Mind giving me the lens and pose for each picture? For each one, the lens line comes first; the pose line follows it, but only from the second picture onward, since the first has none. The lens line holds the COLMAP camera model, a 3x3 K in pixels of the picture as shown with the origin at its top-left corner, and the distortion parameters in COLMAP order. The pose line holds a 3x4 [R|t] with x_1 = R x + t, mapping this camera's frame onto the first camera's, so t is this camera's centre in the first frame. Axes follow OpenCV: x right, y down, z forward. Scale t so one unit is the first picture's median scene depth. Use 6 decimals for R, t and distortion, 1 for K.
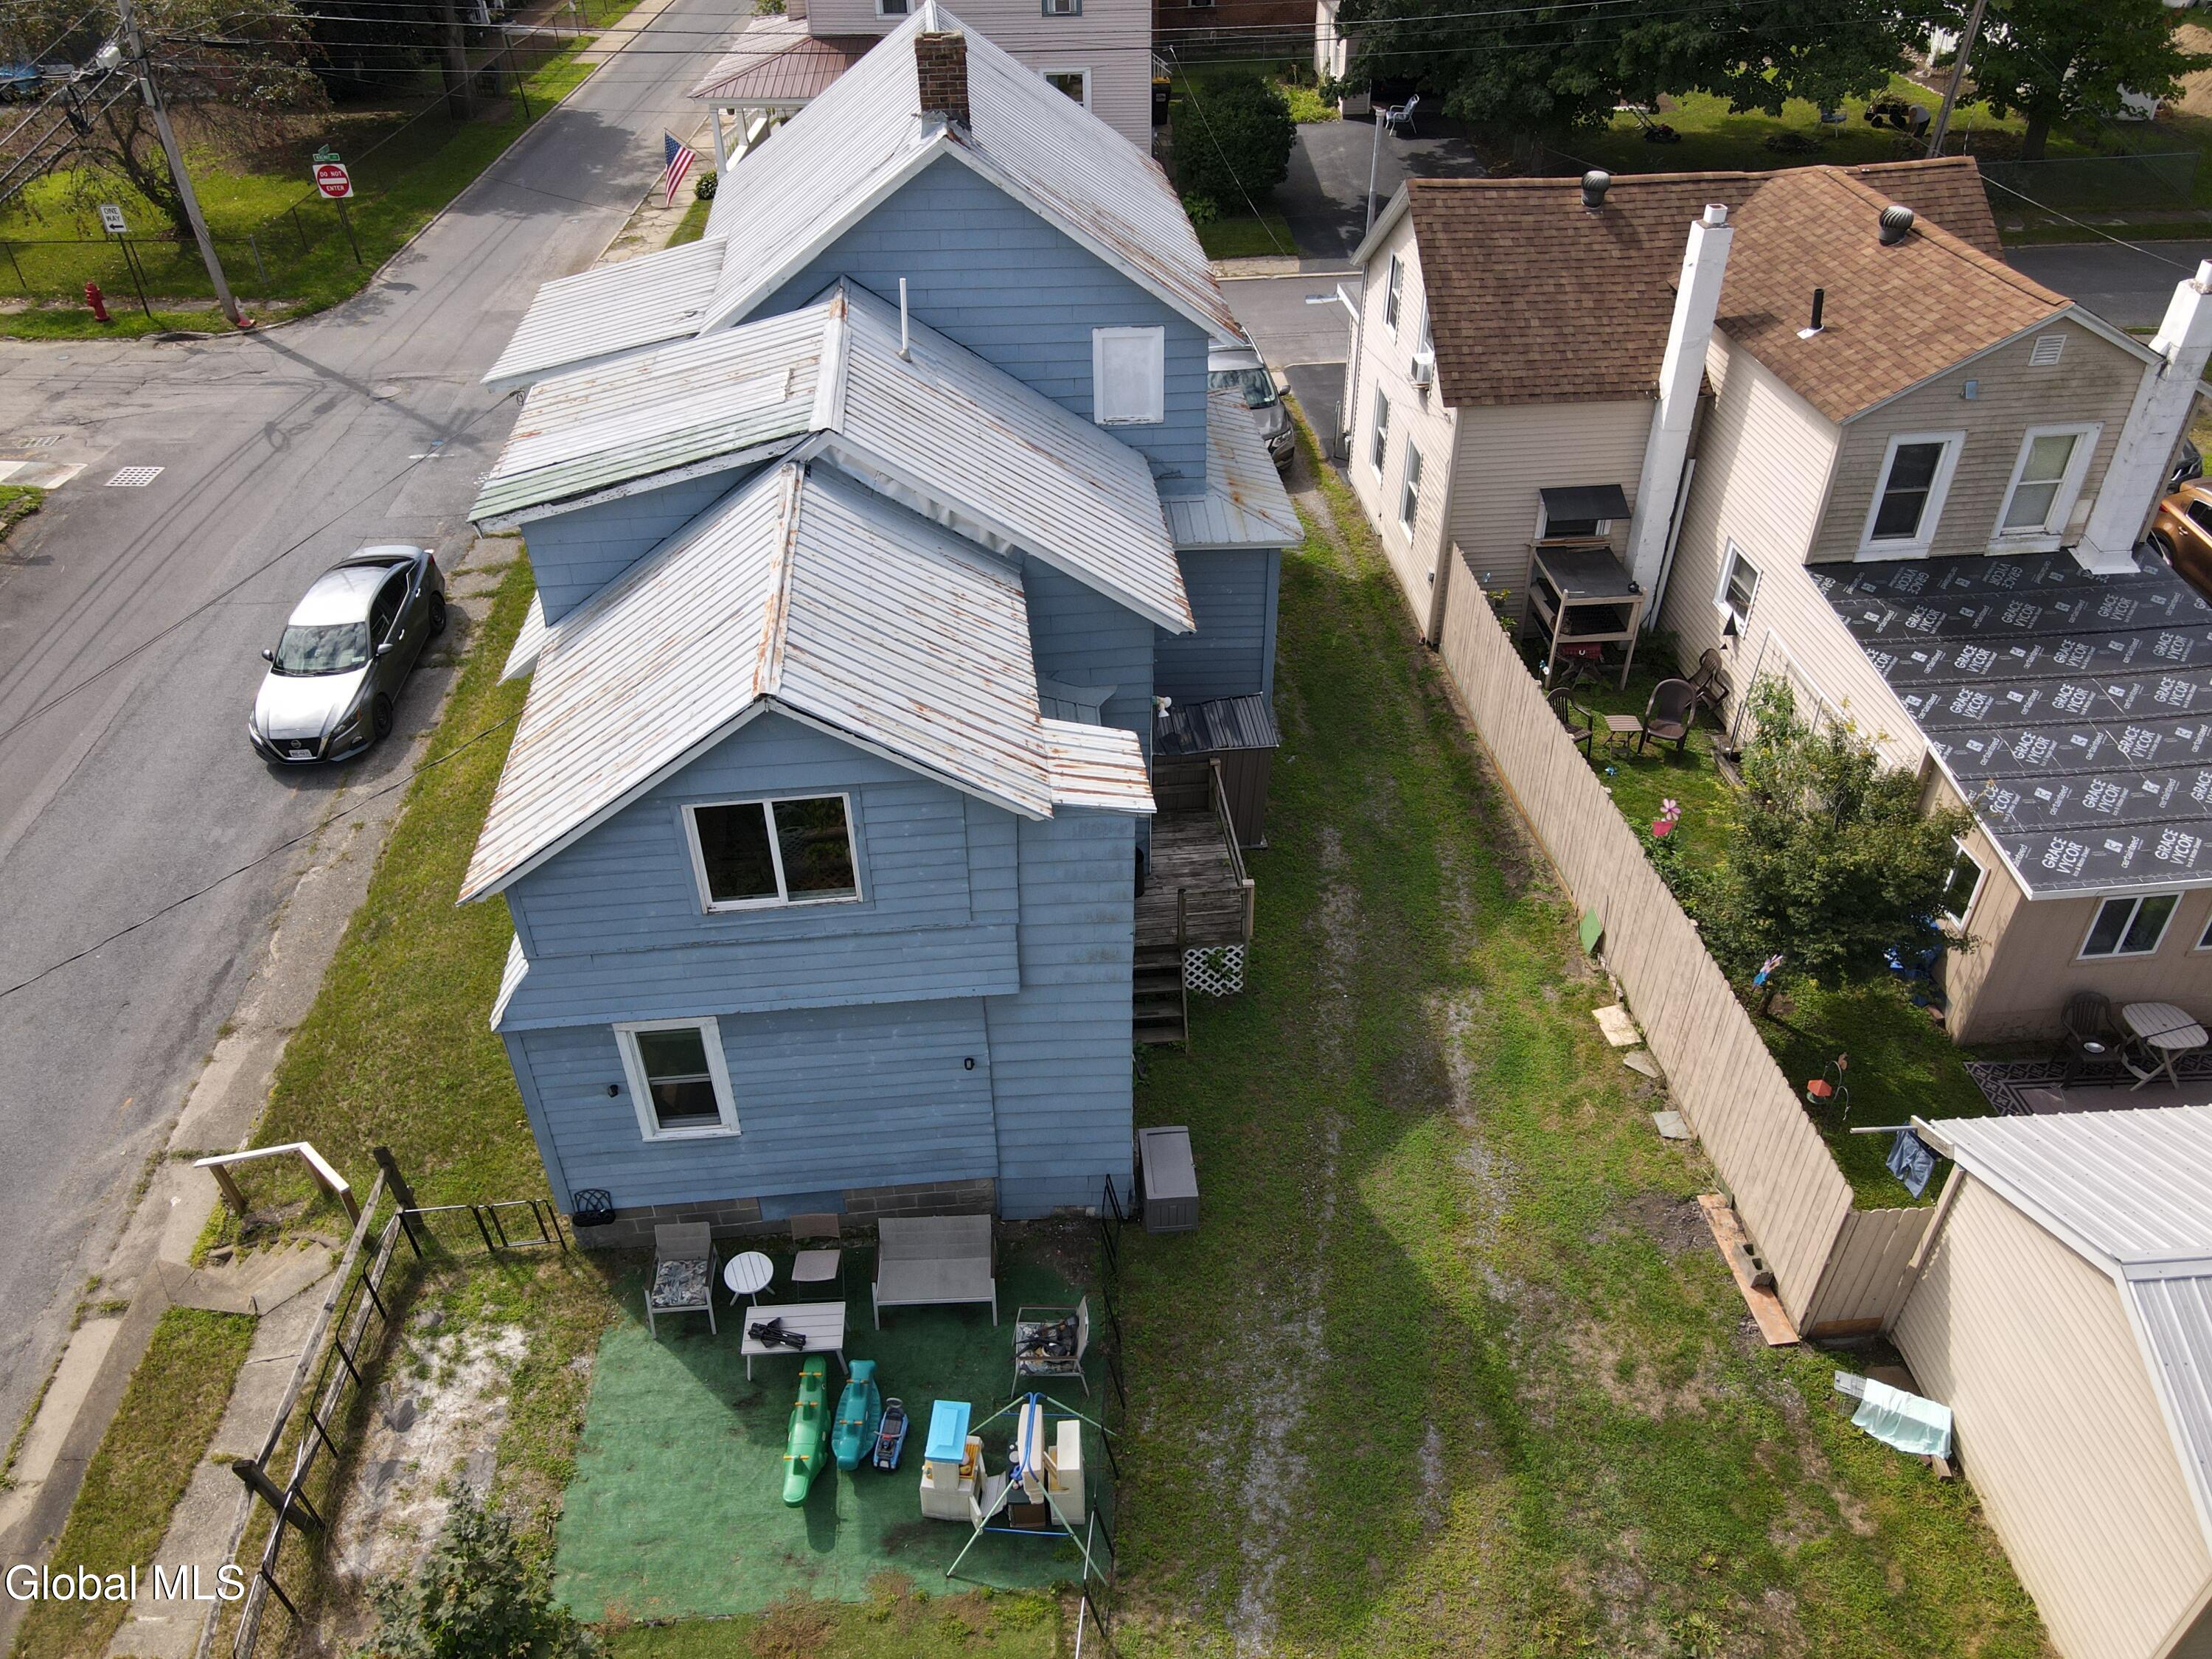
lens RADIAL K [[1631.5, 0, 1098.0], [0, 1631.5, 832.1], [0, 0, 1]] dist [0.004525, 0.010934]
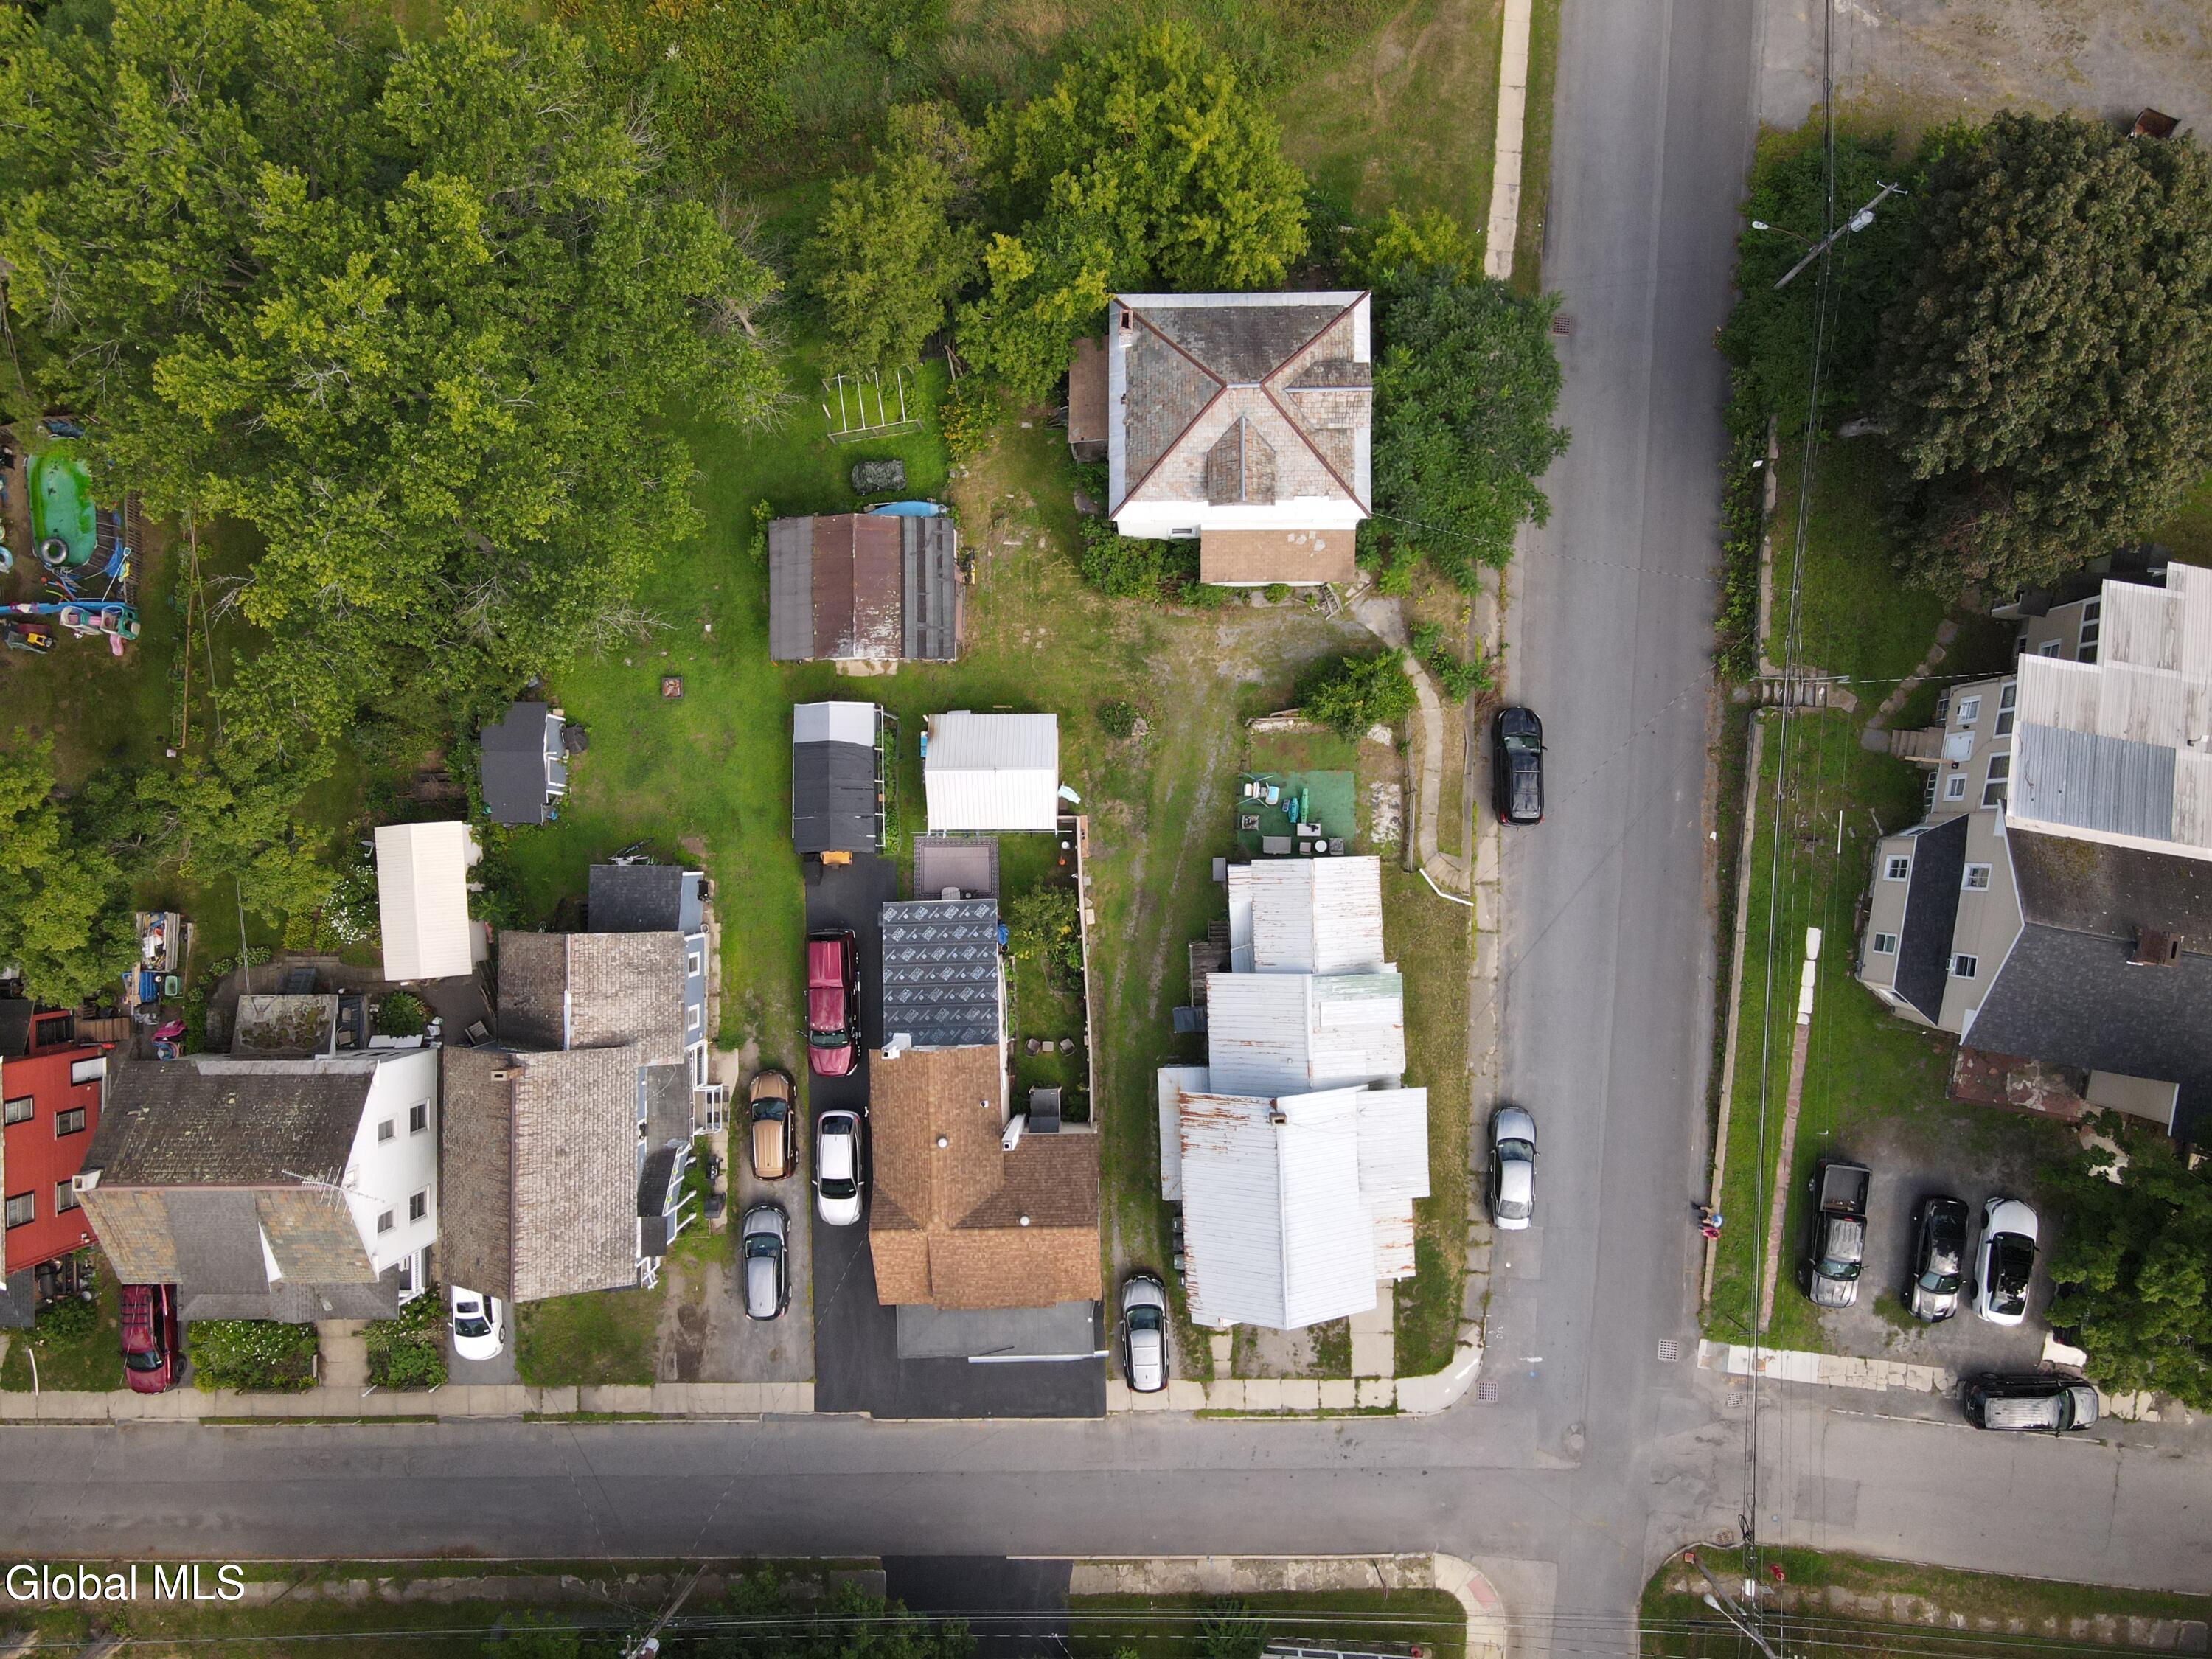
lens RADIAL K [[1631.5, 0, 1104.9], [0, 1631.5, 831.6], [0, 0, 1]] dist [0.004525, 0.010934]
pose [[-0.996660, -0.063158, 0.051773, 0.119947], [0.079067, -0.587594, 0.805283, -2.946802], [-0.020439, 0.806687, 0.590625, -1.418894]]
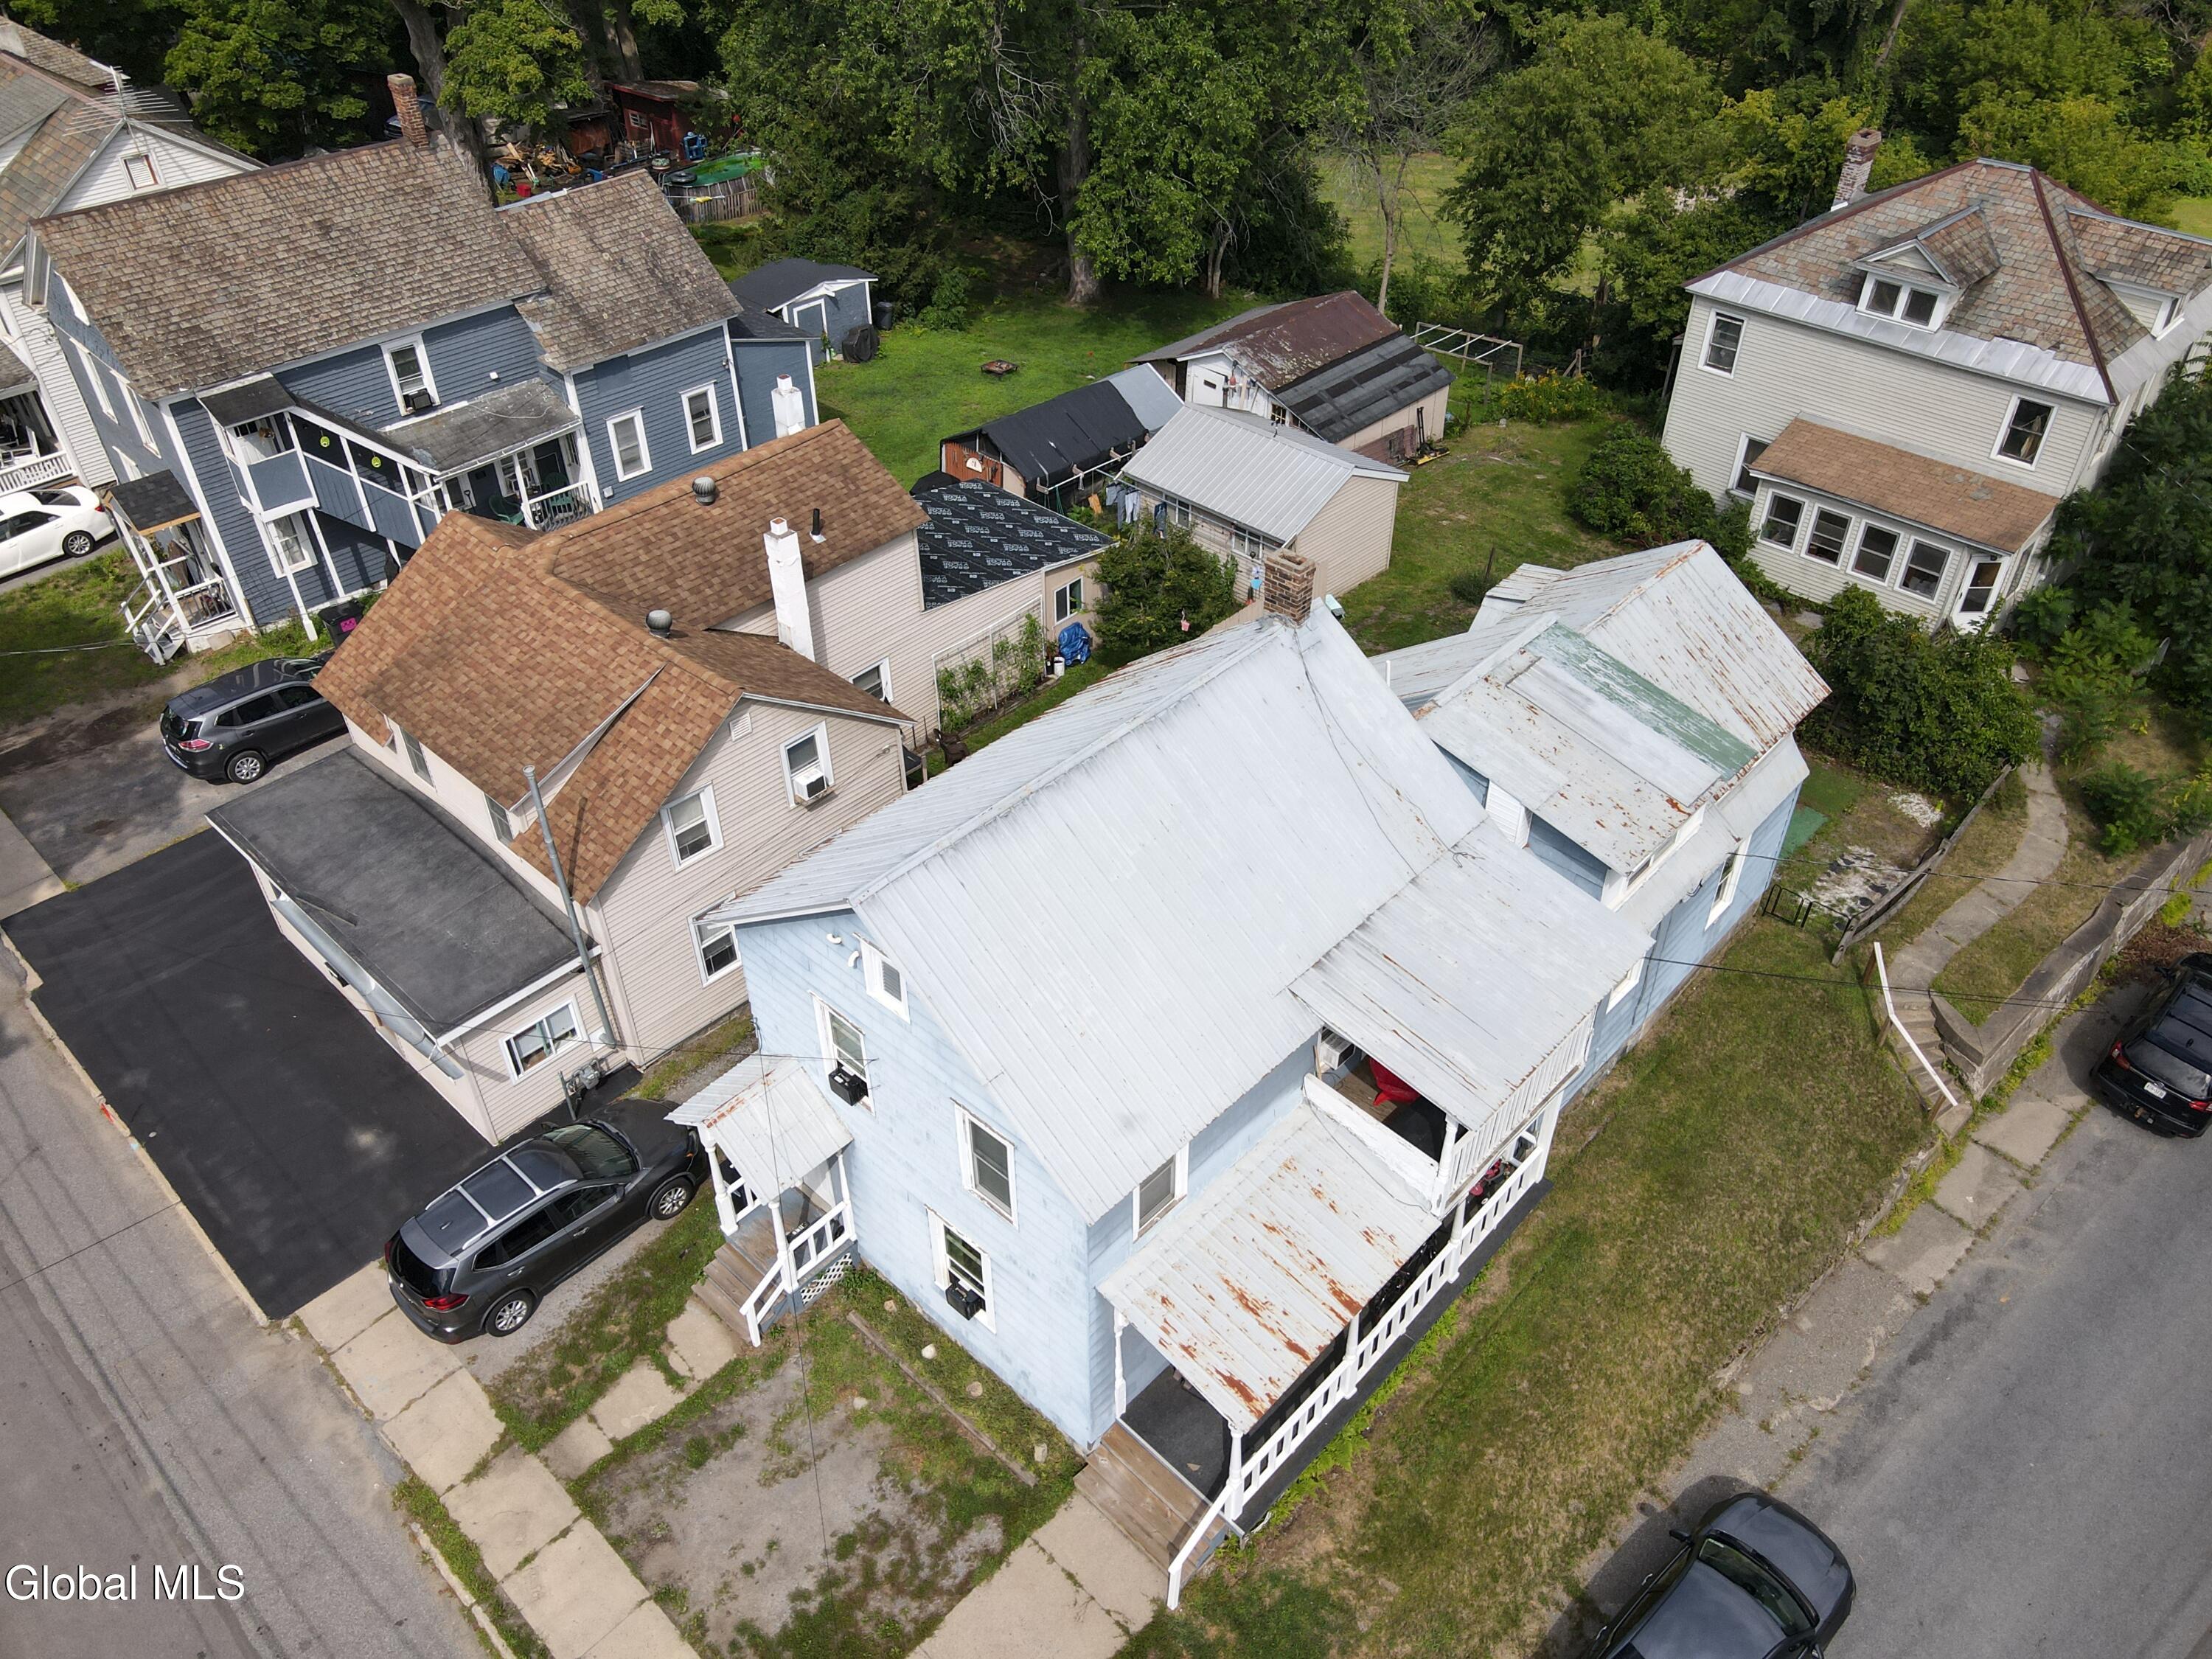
lens RADIAL K [[1631.5, 0, 1106.5], [0, 1631.5, 826.6], [0, 0, 1]] dist [0.004525, 0.010934]
pose [[-0.658528, -0.453089, 0.600875, -0.861501], [0.465558, 0.382046, 0.798308, -1.517880], [-0.591267, 0.805451, -0.040649, 1.377132]]
